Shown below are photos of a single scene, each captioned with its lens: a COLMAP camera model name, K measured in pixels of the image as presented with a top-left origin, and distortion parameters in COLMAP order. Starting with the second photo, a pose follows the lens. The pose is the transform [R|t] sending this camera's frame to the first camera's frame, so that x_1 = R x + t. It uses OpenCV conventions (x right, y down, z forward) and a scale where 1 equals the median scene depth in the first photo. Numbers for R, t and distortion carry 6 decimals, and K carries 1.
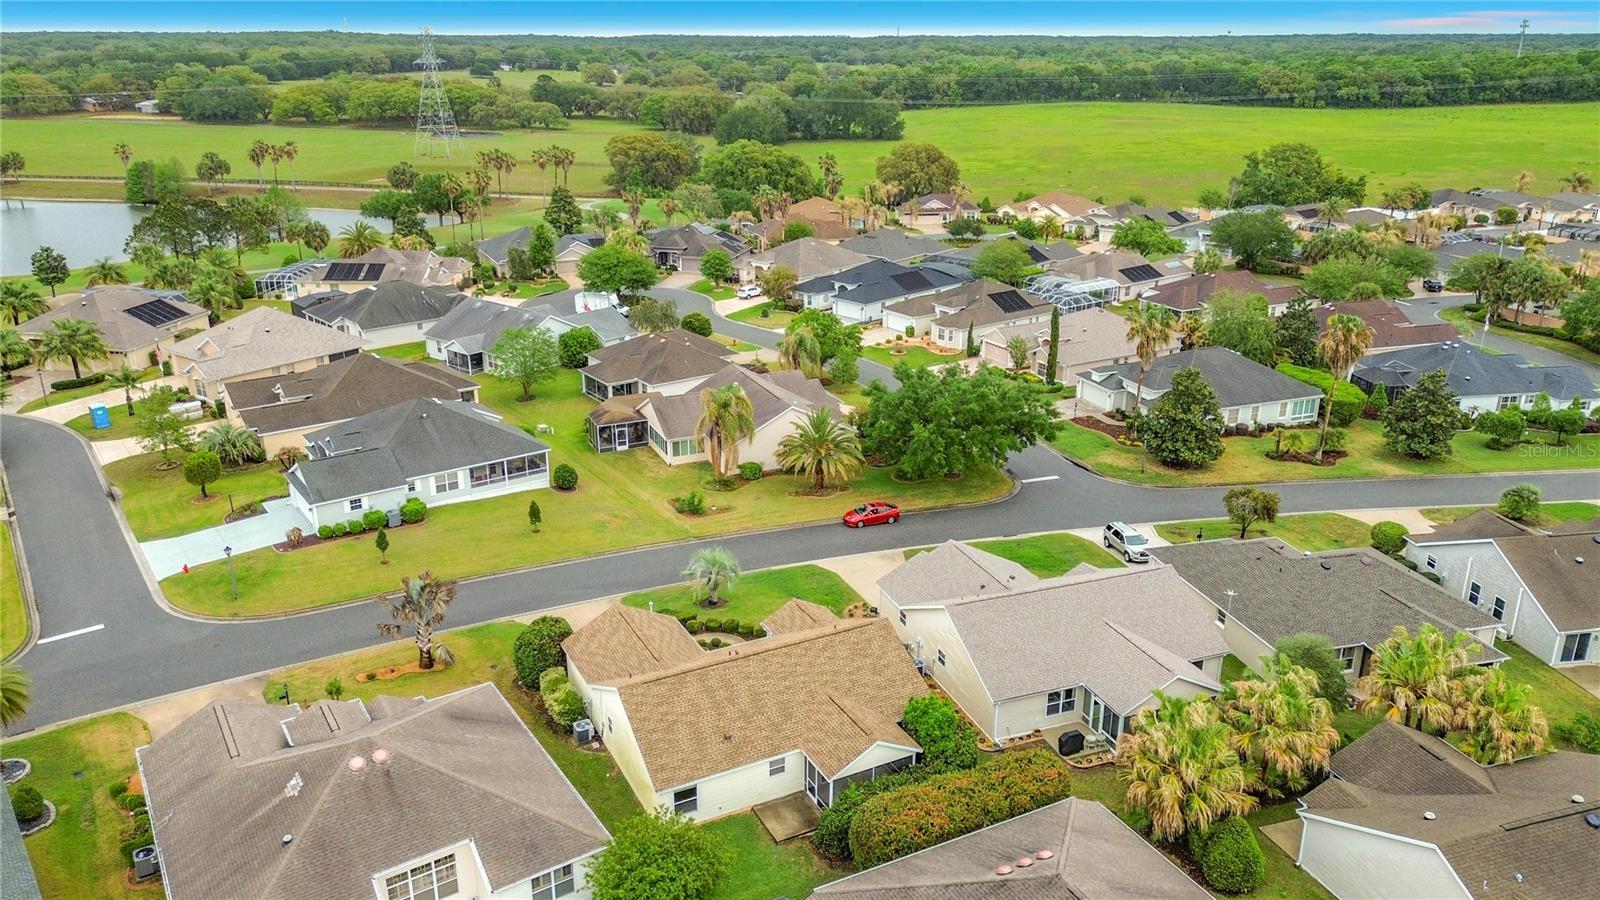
lens RADIAL K [[1151.8, 0, 796.6], [0, 1151.8, 450.6], [0, 0, 1]] dist [0.087609, -0.095077]
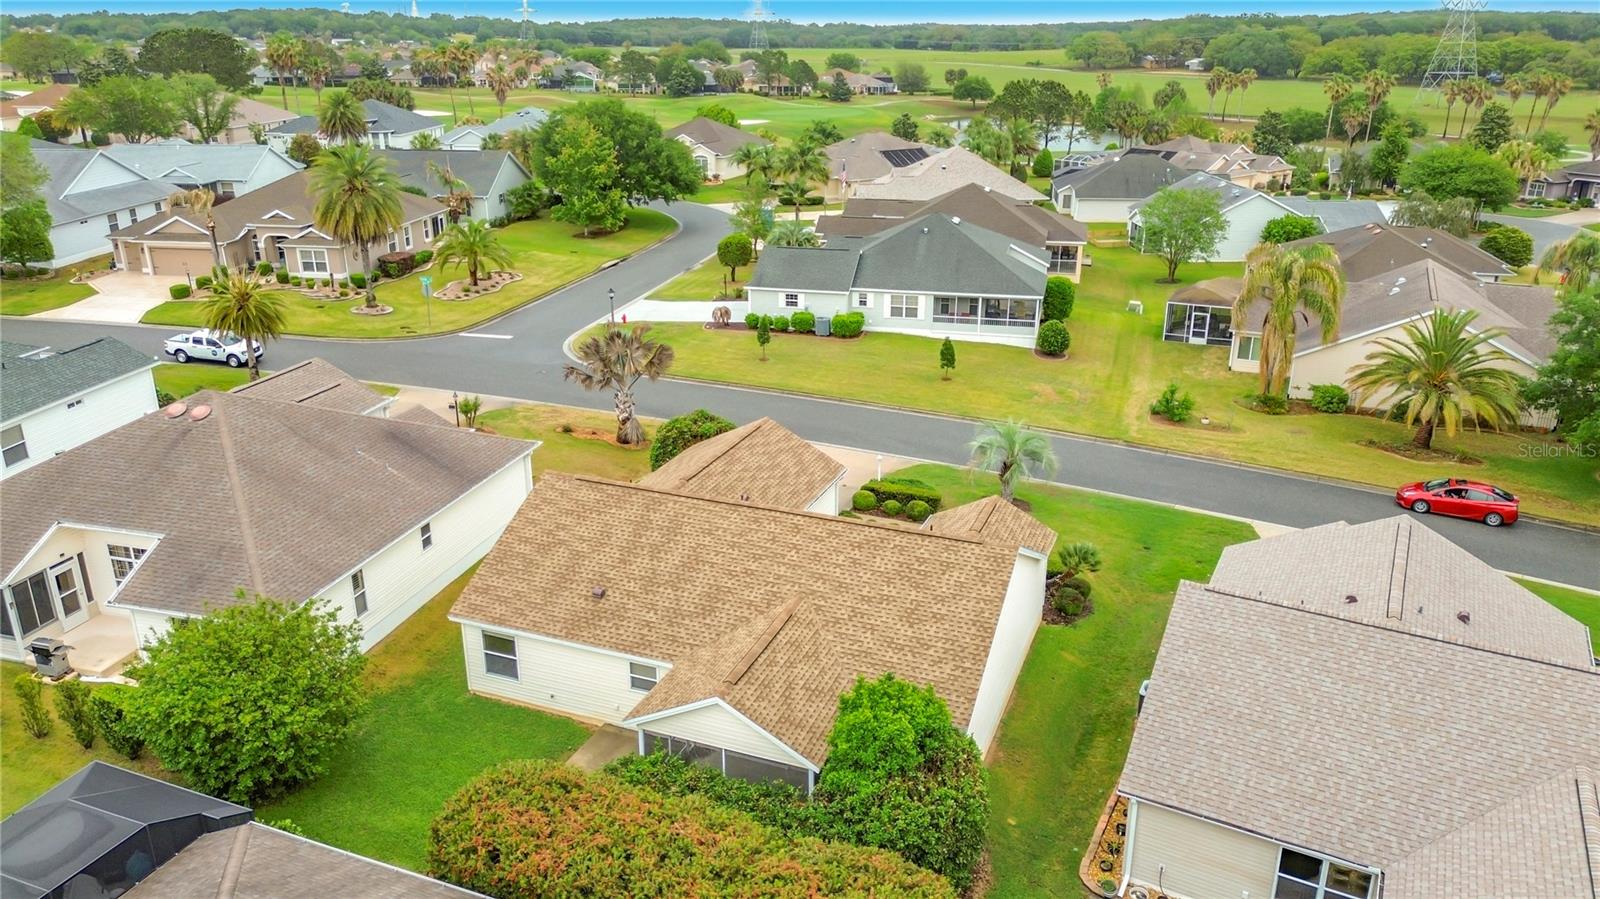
lens RADIAL K [[1131.4, 0, 800.0], [0, 1131.4, 449.5], [0, 0, 1]] dist [0.082148, -0.097130]
pose [[0.650361, 0.261643, -0.713143, 0.210262], [-0.255740, 0.959422, 0.118774, 0.041176], [0.715282, 0.105133, 0.690883, 0.342696]]
